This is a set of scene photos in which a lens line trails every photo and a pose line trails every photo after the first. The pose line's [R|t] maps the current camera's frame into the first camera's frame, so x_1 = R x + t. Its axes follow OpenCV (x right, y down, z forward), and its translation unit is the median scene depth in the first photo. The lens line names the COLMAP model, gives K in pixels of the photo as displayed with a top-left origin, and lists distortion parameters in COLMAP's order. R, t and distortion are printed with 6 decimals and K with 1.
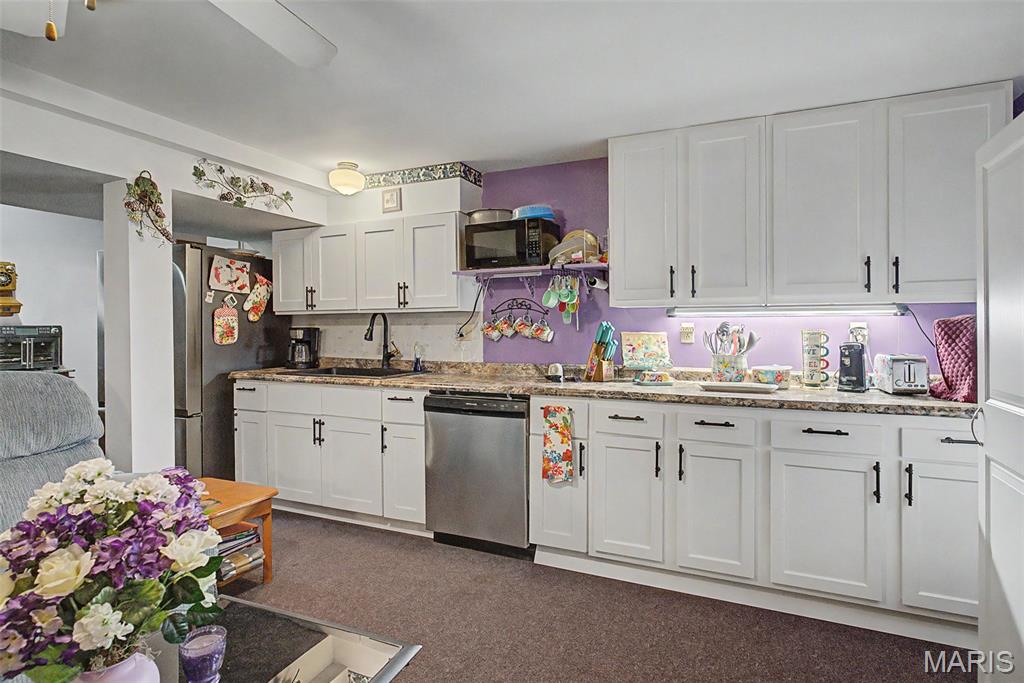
lens RADIAL K [[510.5, 0, 512.0], [0, 510.5, 341.5], [0, 0, 1]] dist [-0.000495, -0.000131]
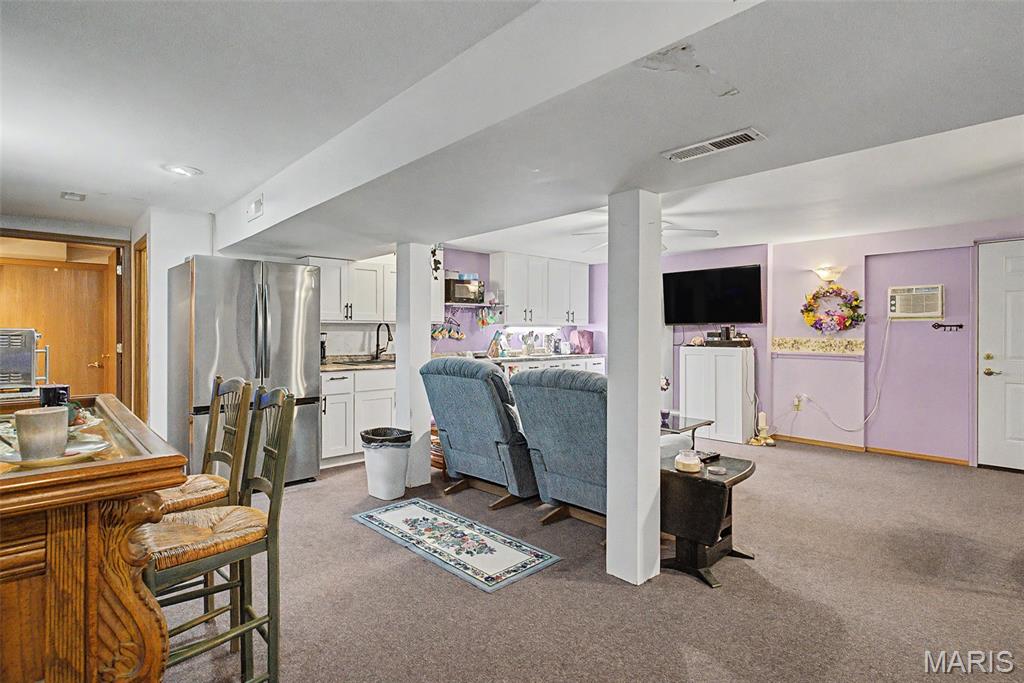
lens RADIAL K [[510.5, 0, 512.0], [0, 510.5, 341.5], [0, 0, 1]] dist [-0.000495, -0.000131]
pose [[0.405963, -0.005388, 0.913874, -1.522226], [0.030007, 0.999522, -0.007437, 0.022544], [-0.913397, 0.030442, 0.405931, 0.004159]]
